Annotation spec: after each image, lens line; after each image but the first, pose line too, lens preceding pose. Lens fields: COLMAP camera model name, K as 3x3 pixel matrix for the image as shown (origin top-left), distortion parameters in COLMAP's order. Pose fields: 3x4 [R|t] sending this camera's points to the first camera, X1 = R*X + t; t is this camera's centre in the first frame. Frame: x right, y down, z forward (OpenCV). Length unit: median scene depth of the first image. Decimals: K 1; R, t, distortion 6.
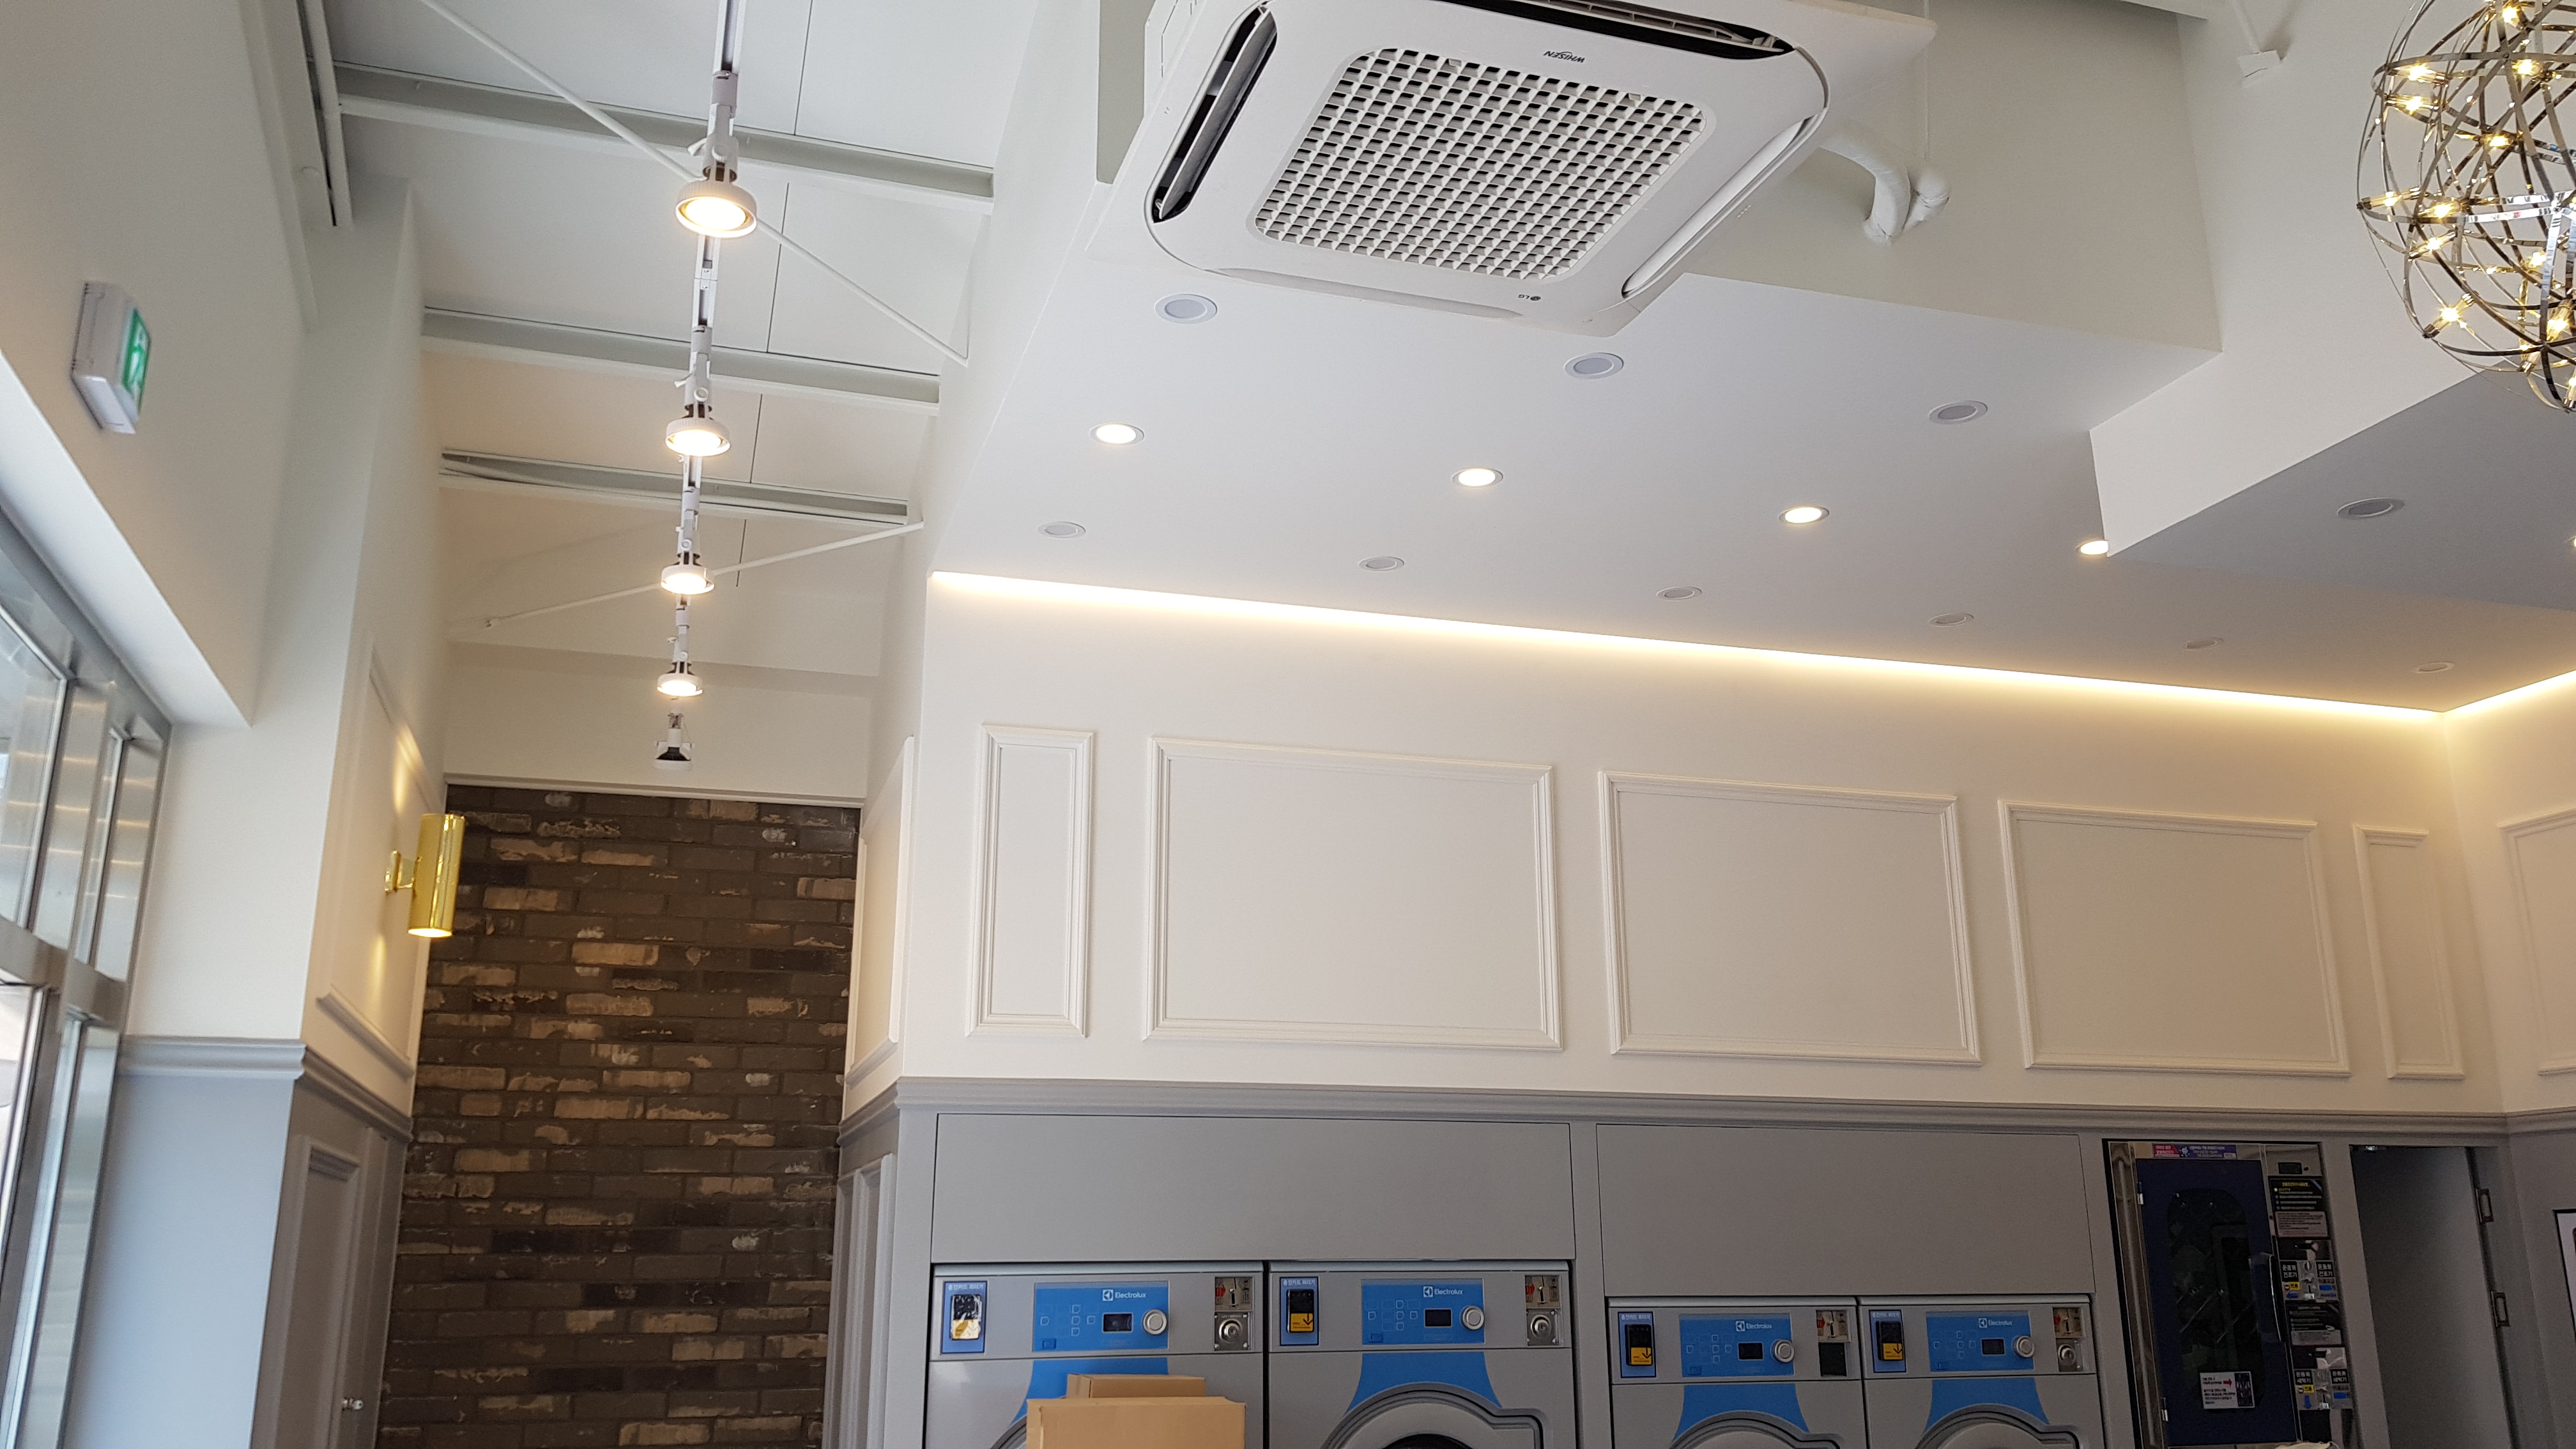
lens RADIAL K [[2020.7, 0, 1281.2], [0, 2020.7, 717.9], [0, 0, 1]] dist [0.053822, -0.084695]
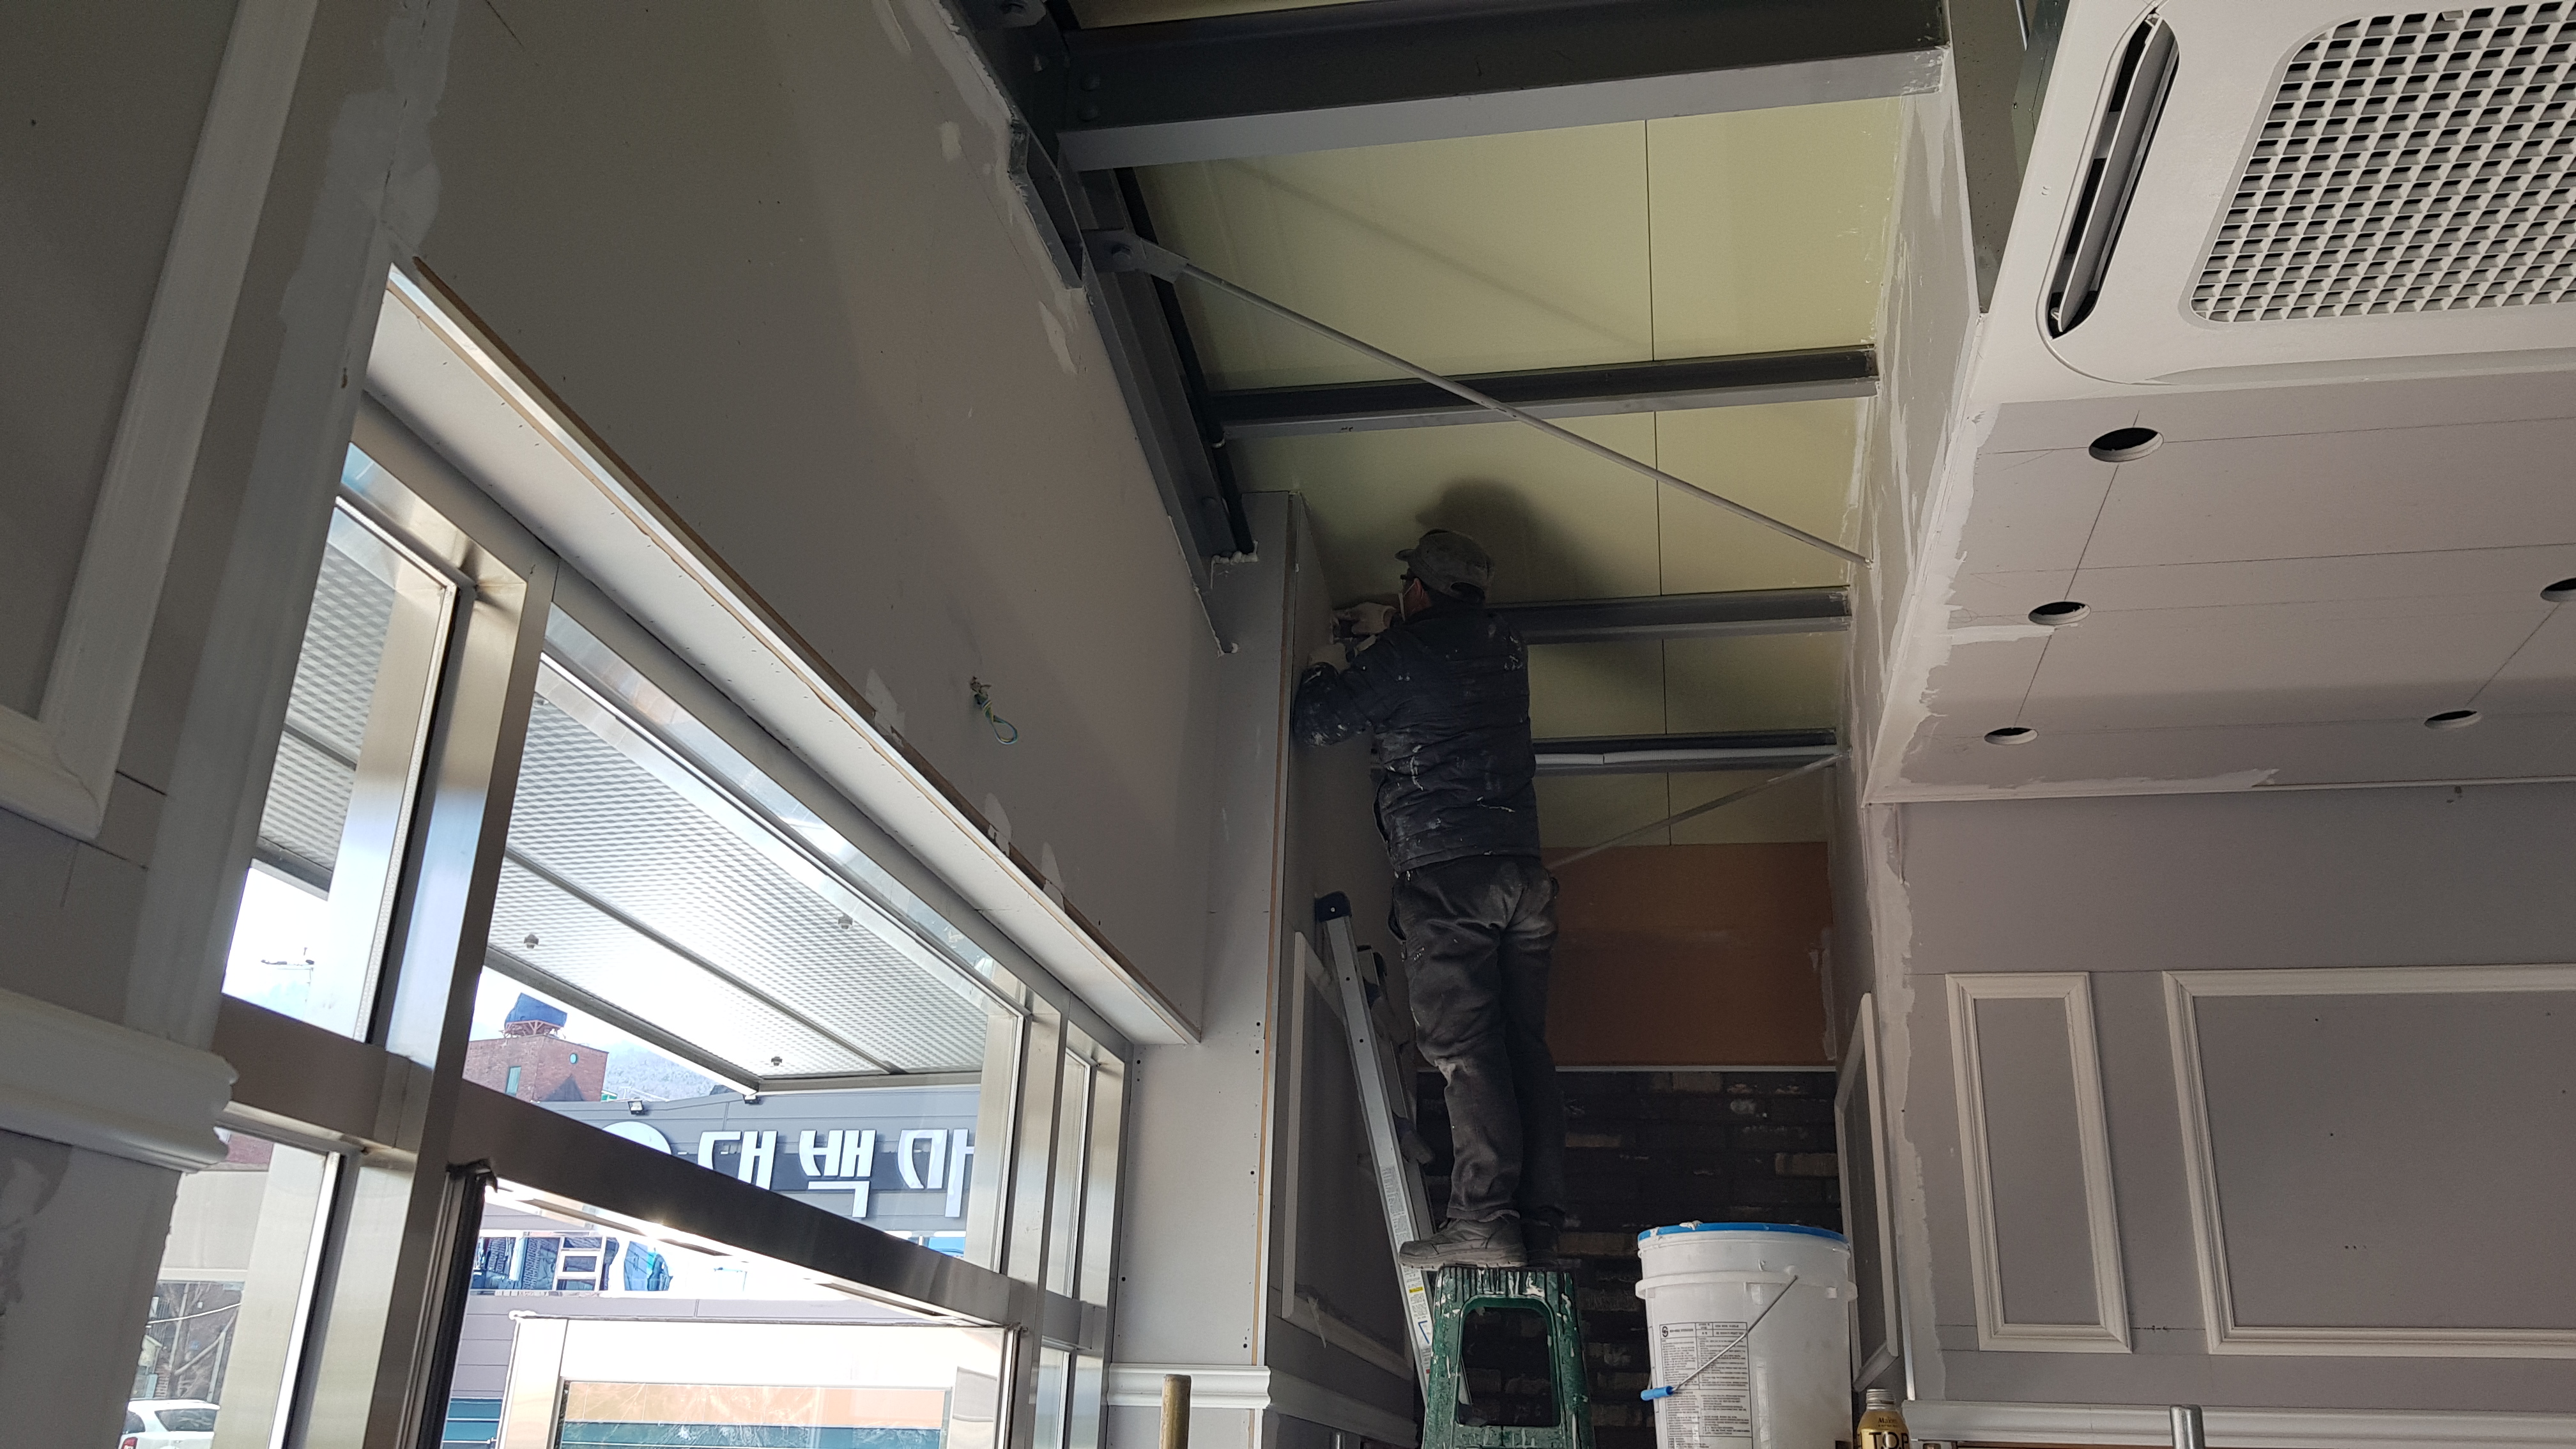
lens RADIAL K [[2020.7, 0, 1276.0], [0, 2020.7, 717.1], [0, 0, 1]] dist [0.053822, -0.084695]
pose [[0.881300, -0.146514, -0.449271, 0.005449], [0.092238, 0.985769, -0.140539, -0.015284], [0.463468, 0.082417, 0.882272, 0.172311]]
